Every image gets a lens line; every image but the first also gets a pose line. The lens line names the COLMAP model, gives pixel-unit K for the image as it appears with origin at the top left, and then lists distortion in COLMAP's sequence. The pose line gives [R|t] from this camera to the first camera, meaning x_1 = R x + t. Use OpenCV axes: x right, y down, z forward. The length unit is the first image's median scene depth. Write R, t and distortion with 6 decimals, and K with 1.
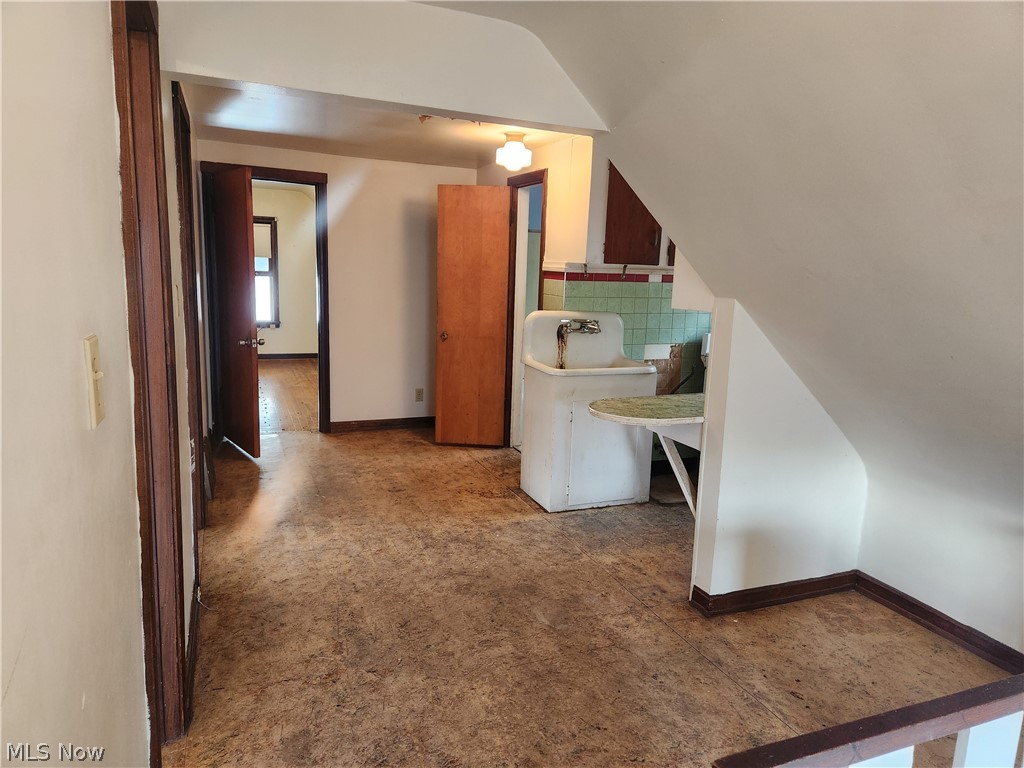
lens RADIAL K [[688.9, 0, 511.9], [0, 688.9, 371.0], [0, 0, 1]] dist [0.077564, -0.062951]
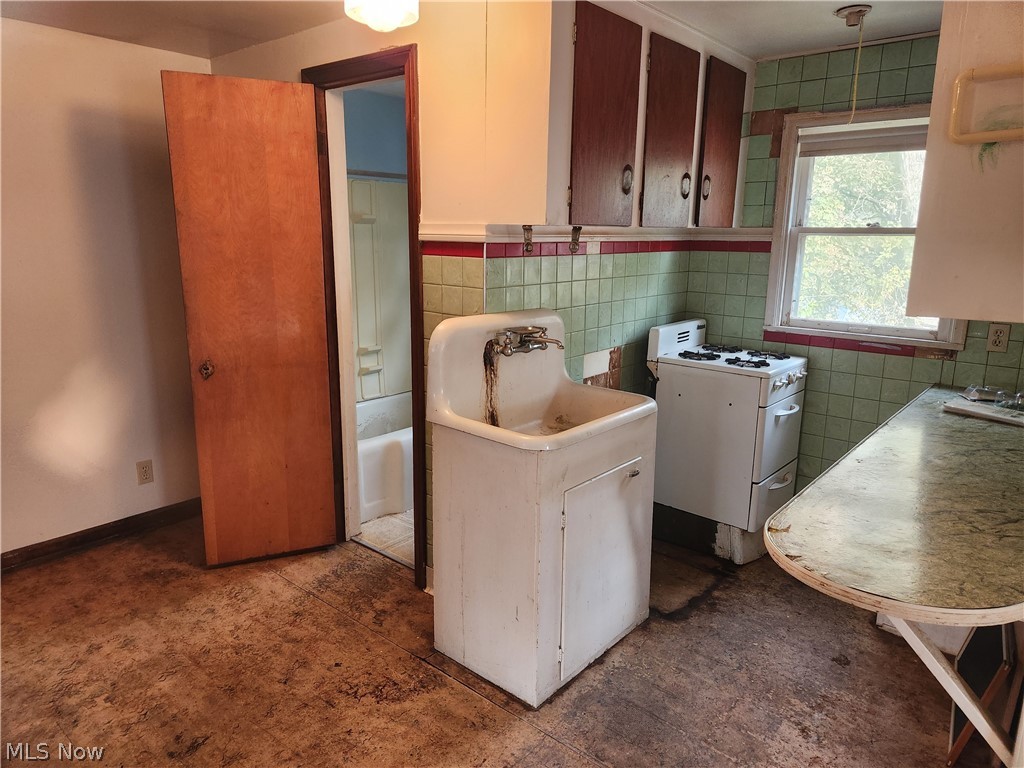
lens RADIAL K [[688.9, 0, 511.9], [0, 688.9, 371.0], [0, 0, 1]] dist [0.077564, -0.062951]
pose [[0.888843, -0.115451, 0.443430, -0.142356], [0.092192, 0.993007, 0.073742, -0.075324], [-0.448842, -0.024665, 0.893270, 0.468371]]
